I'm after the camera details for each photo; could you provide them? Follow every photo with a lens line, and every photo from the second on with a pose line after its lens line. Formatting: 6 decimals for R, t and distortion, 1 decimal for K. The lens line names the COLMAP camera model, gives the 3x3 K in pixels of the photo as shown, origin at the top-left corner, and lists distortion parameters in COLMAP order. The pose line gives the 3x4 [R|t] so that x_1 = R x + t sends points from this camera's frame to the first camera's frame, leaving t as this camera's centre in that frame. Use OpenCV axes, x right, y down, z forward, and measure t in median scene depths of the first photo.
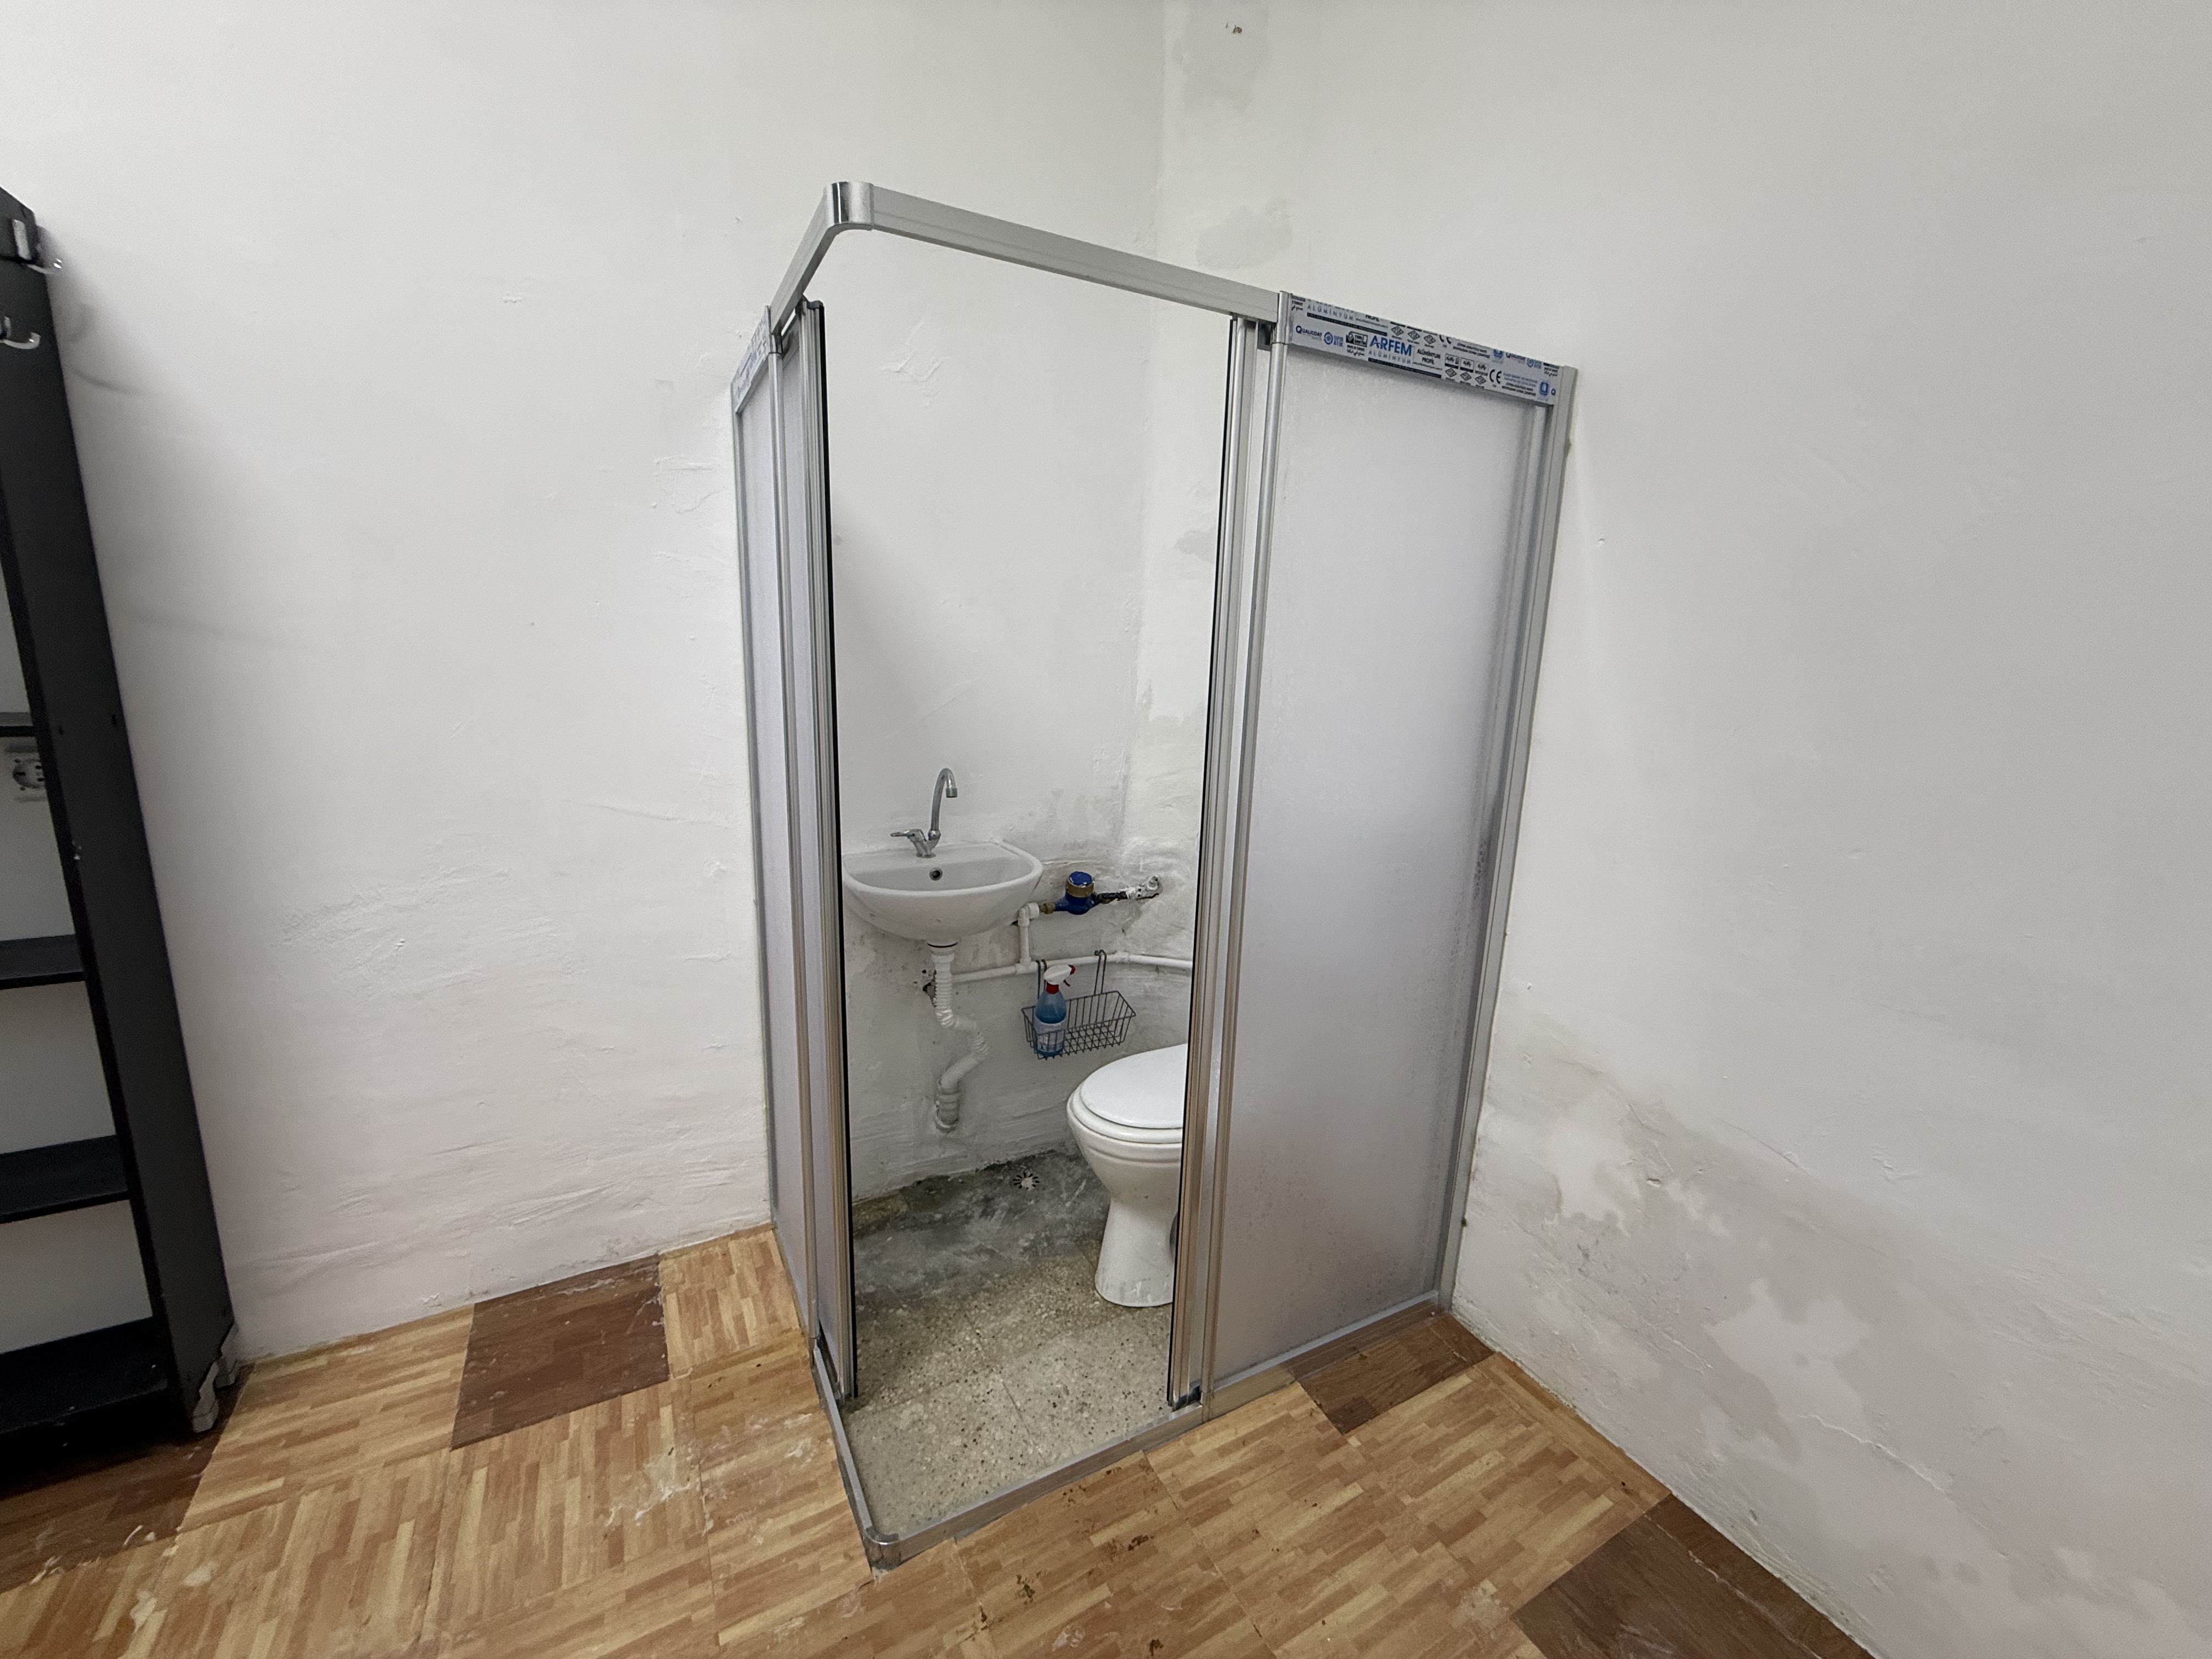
lens RADIAL K [[880.1, 0, 1101.9], [0, 880.1, 829.7], [0, 0, 1]] dist [-0.000699, 0.000223]
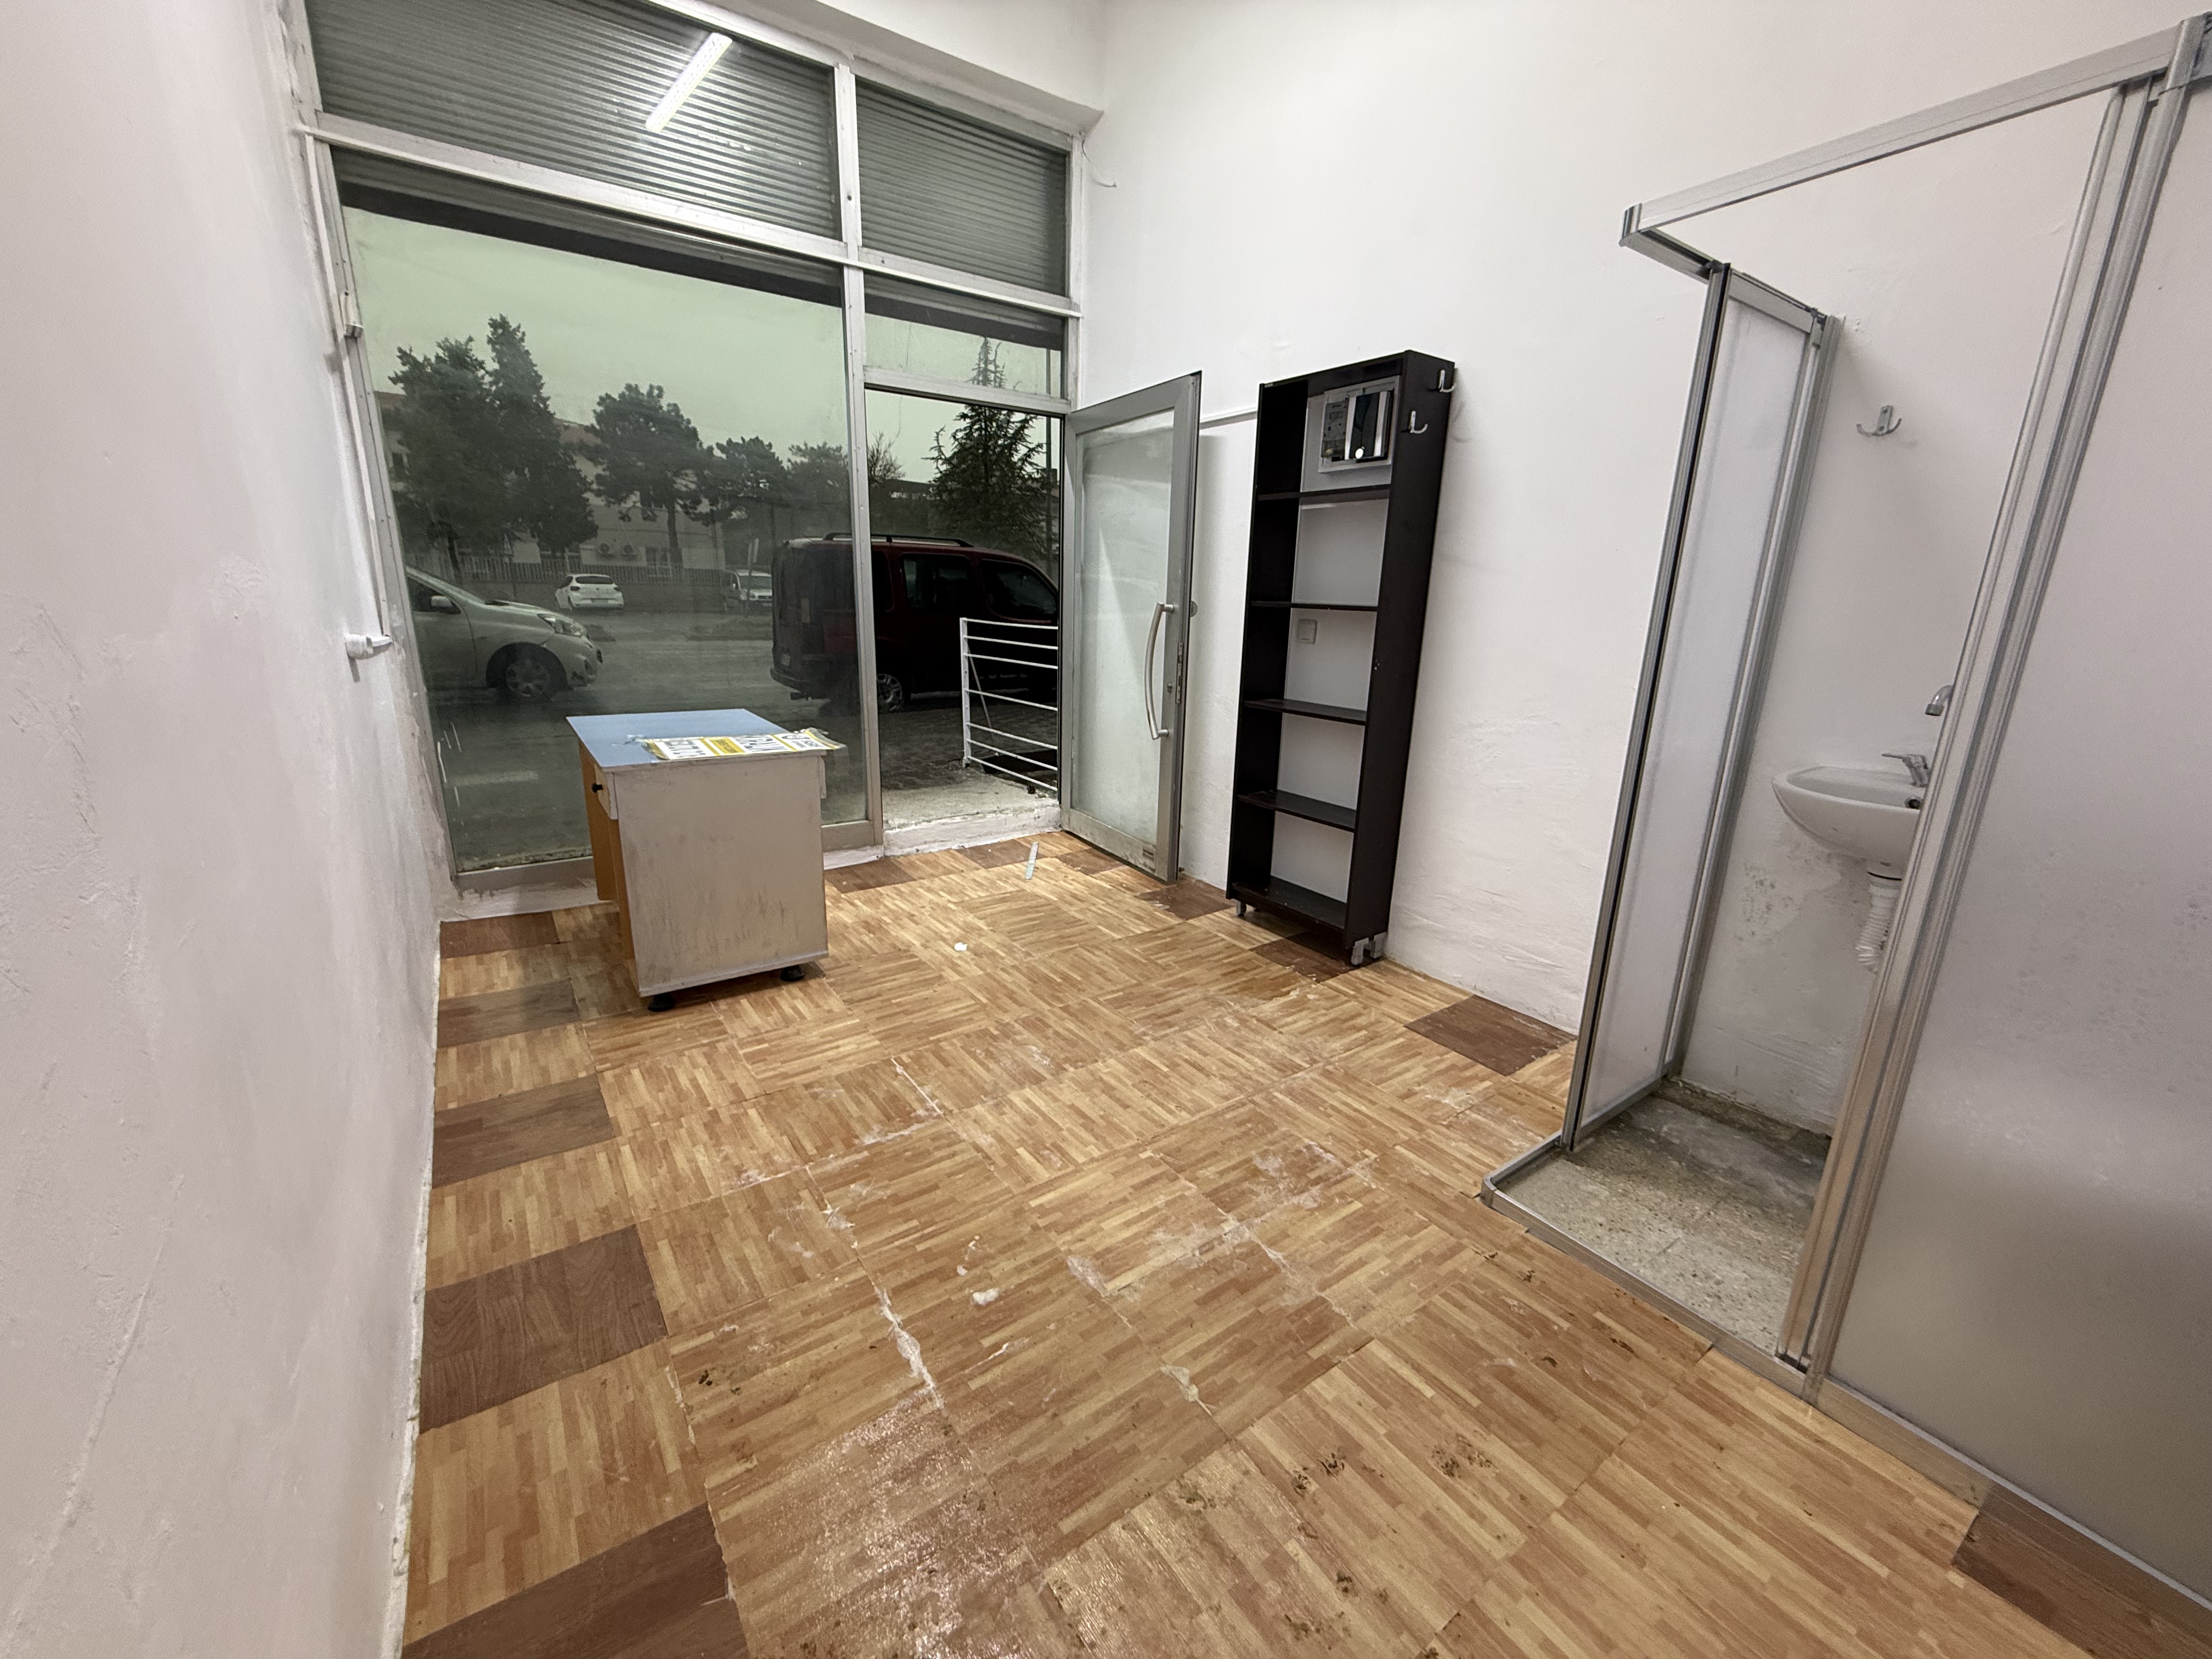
lens RADIAL K [[880.1, 0, 1101.9], [0, 880.1, 829.7], [0, 0, 1]] dist [-0.000699, 0.000223]
pose [[0.105713, 0.229301, -0.967598, 0.816753], [-0.217930, 0.954737, 0.202443, 0.100314], [0.970222, 0.189467, 0.150899, 0.067709]]
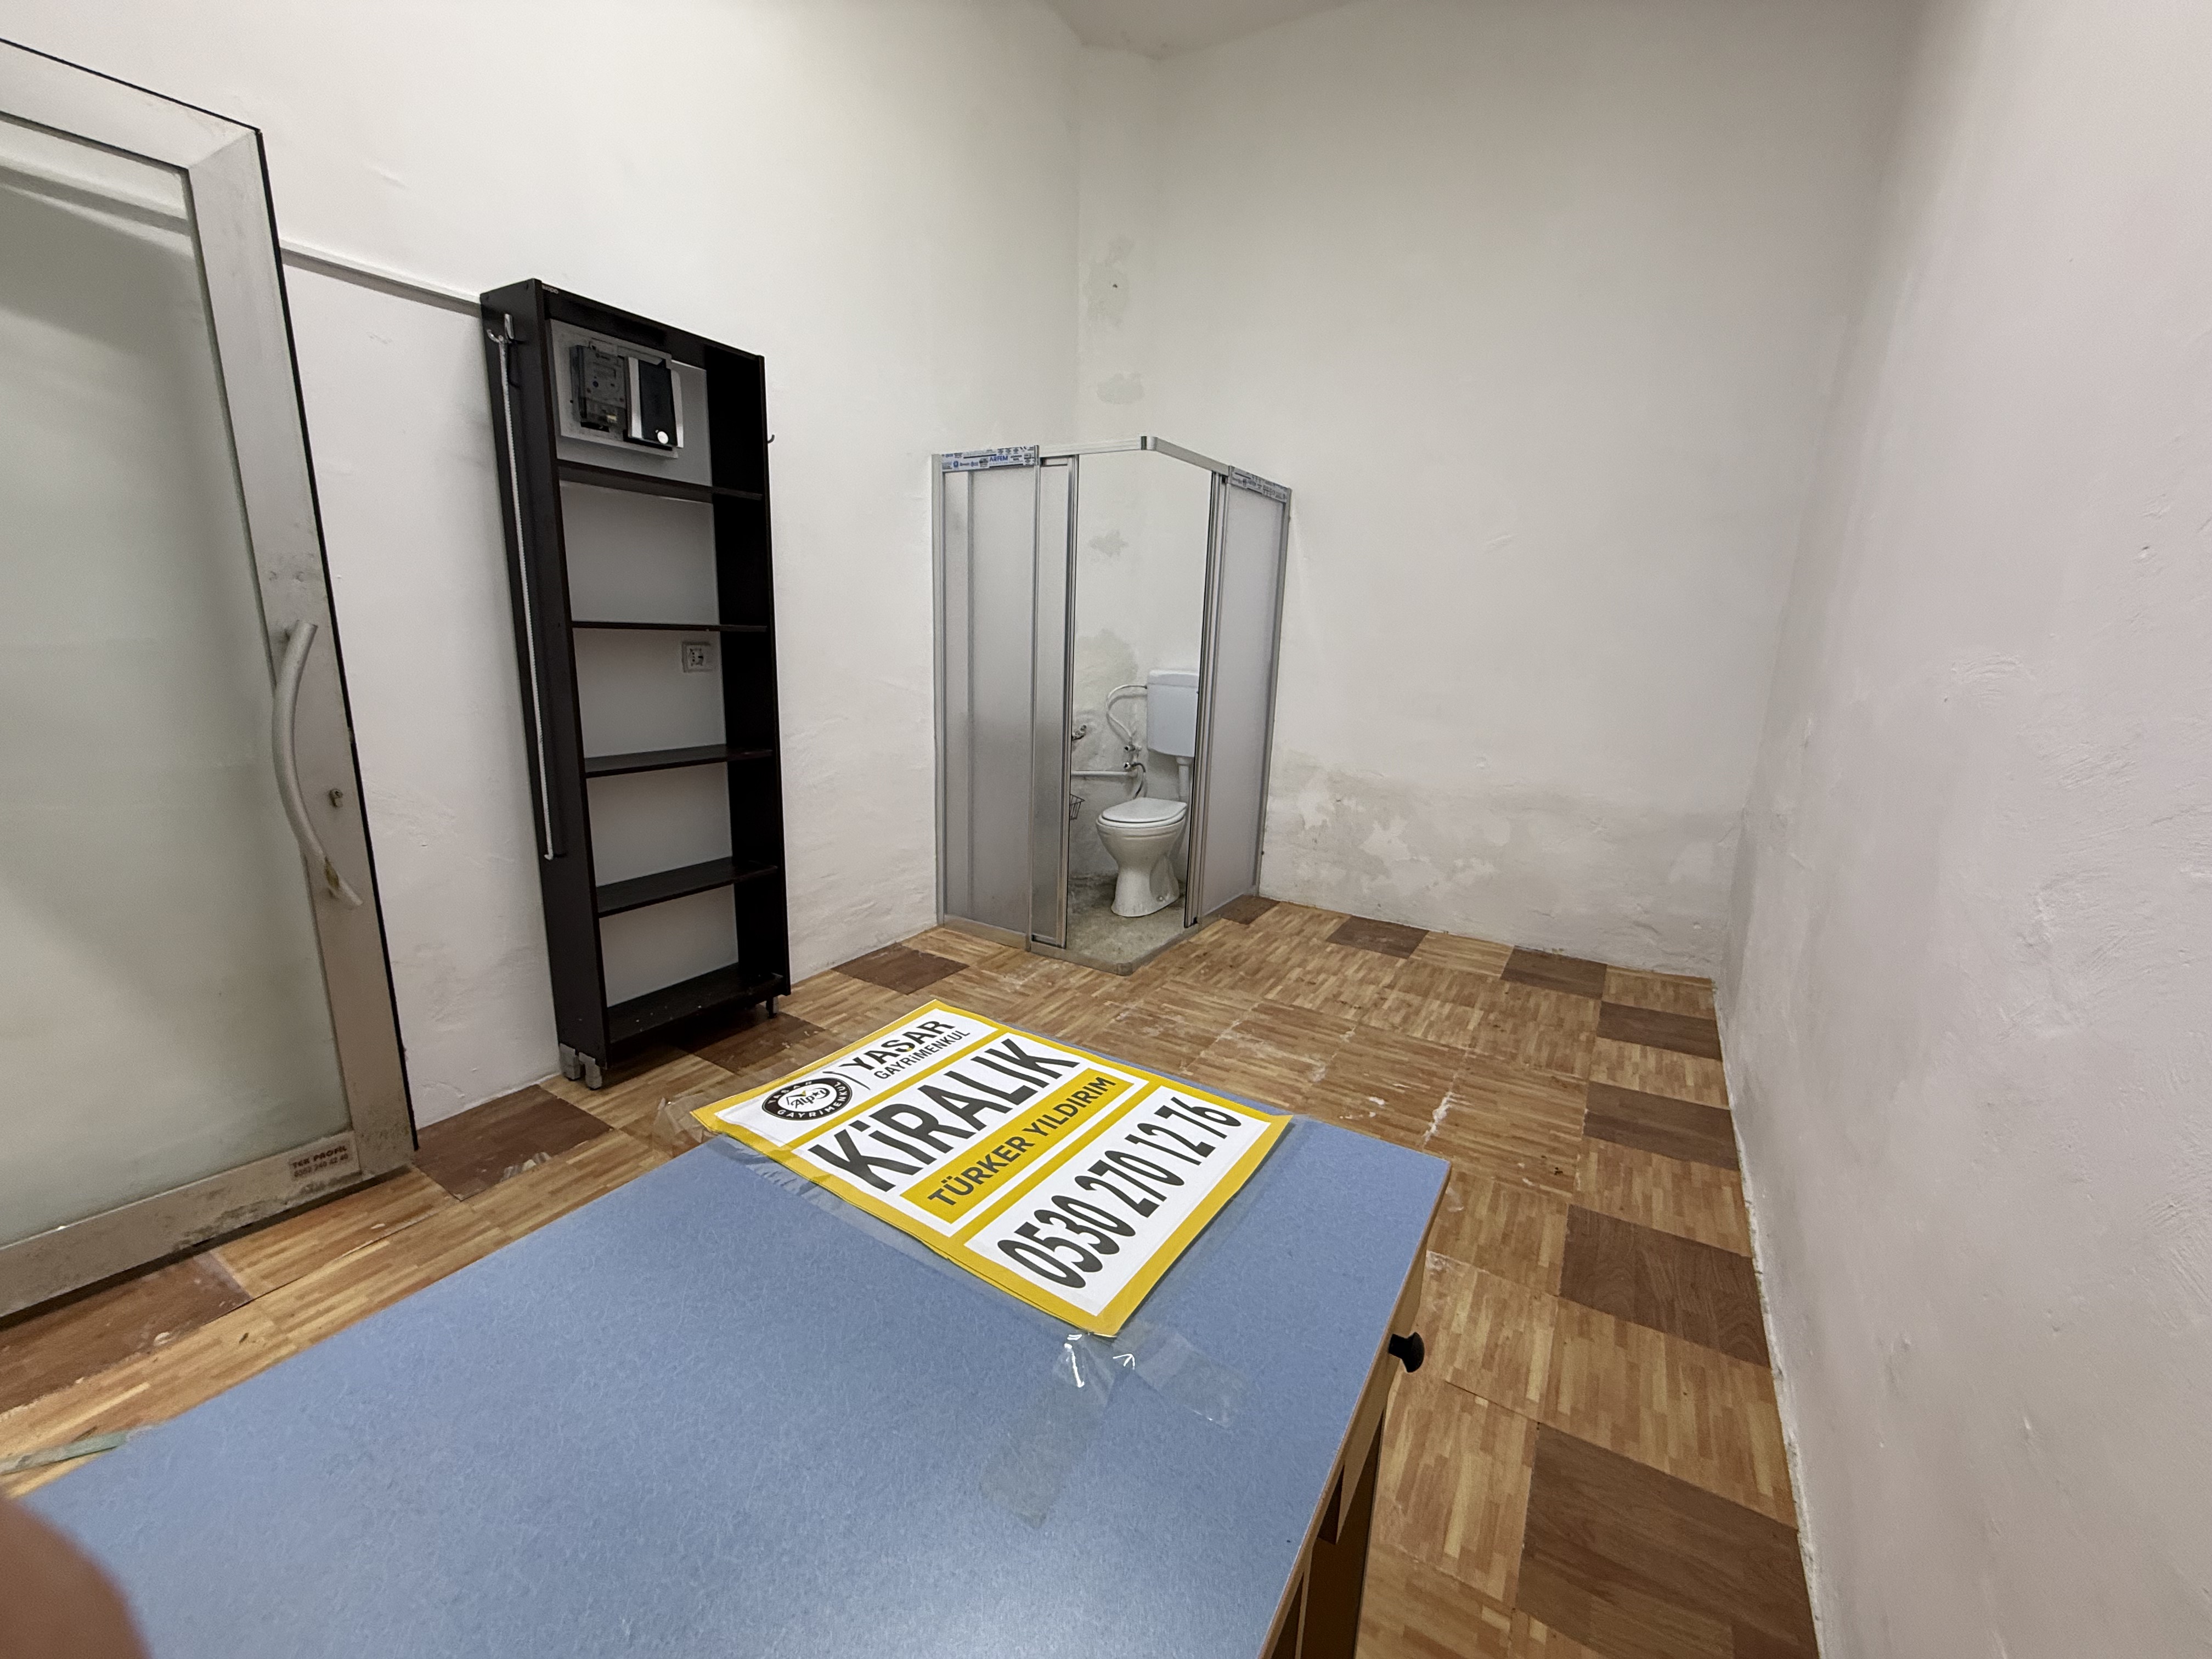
lens RADIAL K [[880.1, 0, 1101.9], [0, 880.1, 829.7], [0, 0, 1]] dist [-0.000699, 0.000223]
pose [[0.868459, -0.114830, 0.482279, -1.275878], [0.094758, 0.993318, 0.065874, 0.237556], [-0.486621, -0.011509, 0.873537, -0.969328]]
